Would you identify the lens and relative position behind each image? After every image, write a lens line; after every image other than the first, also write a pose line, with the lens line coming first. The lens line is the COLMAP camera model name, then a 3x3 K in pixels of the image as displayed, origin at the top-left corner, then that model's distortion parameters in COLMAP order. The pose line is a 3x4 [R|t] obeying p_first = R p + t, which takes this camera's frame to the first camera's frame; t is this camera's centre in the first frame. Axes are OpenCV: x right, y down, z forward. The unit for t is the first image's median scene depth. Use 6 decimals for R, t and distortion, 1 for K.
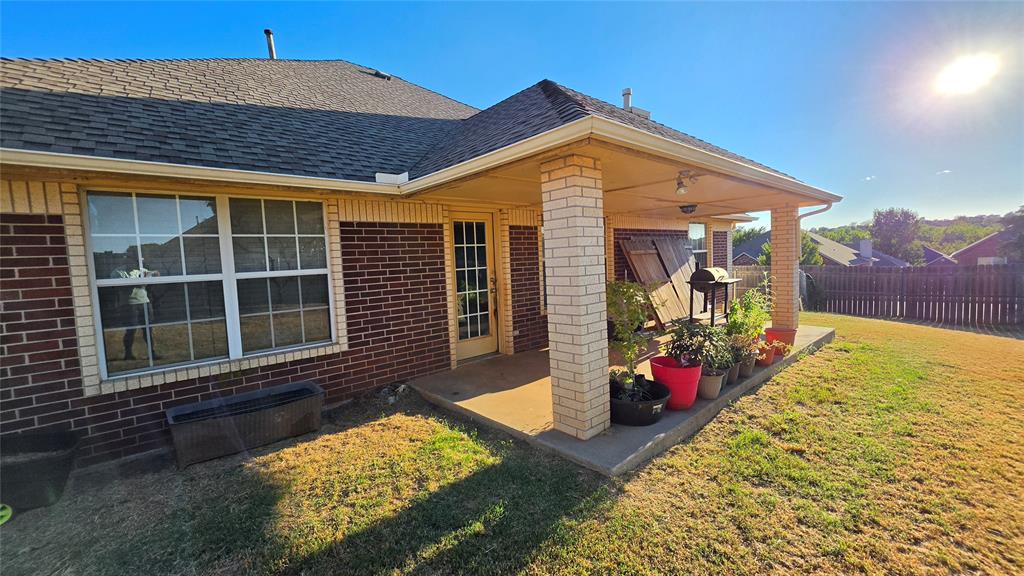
lens RADIAL K [[408.8, 0, 512.0], [0, 408.8, 288.0], [0, 0, 1]] dist [-0.002137, -0.000264]
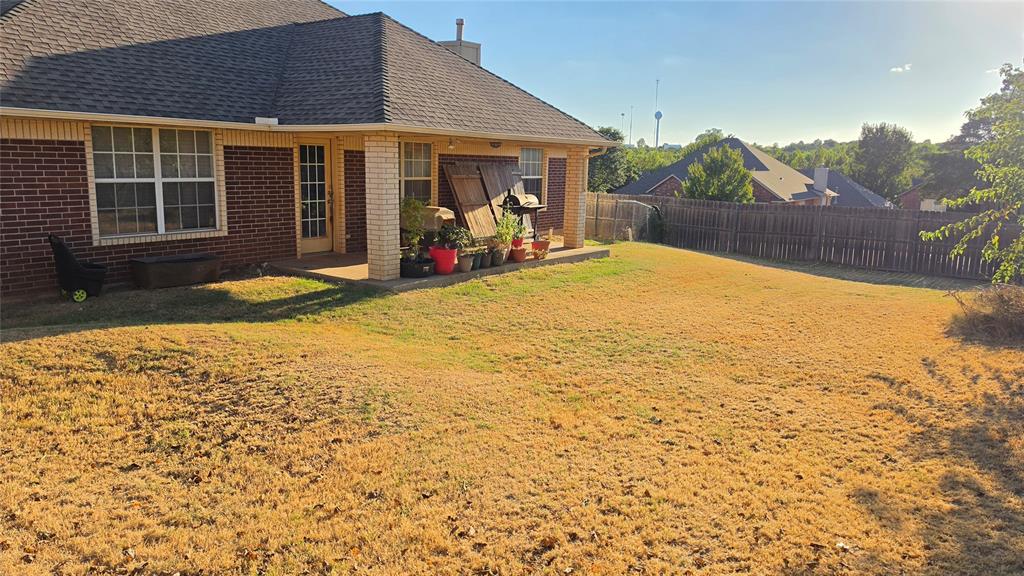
lens RADIAL K [[698.0, 0, 512.0], [0, 698.0, 288.0], [0, 0, 1]] dist [0.105460, -0.195636]
pose [[0.970557, 0.027243, 0.239324, -0.016801], [-0.052559, 0.993594, 0.100043, 0.032606], [-0.235066, -0.109676, 0.965772, -1.635890]]
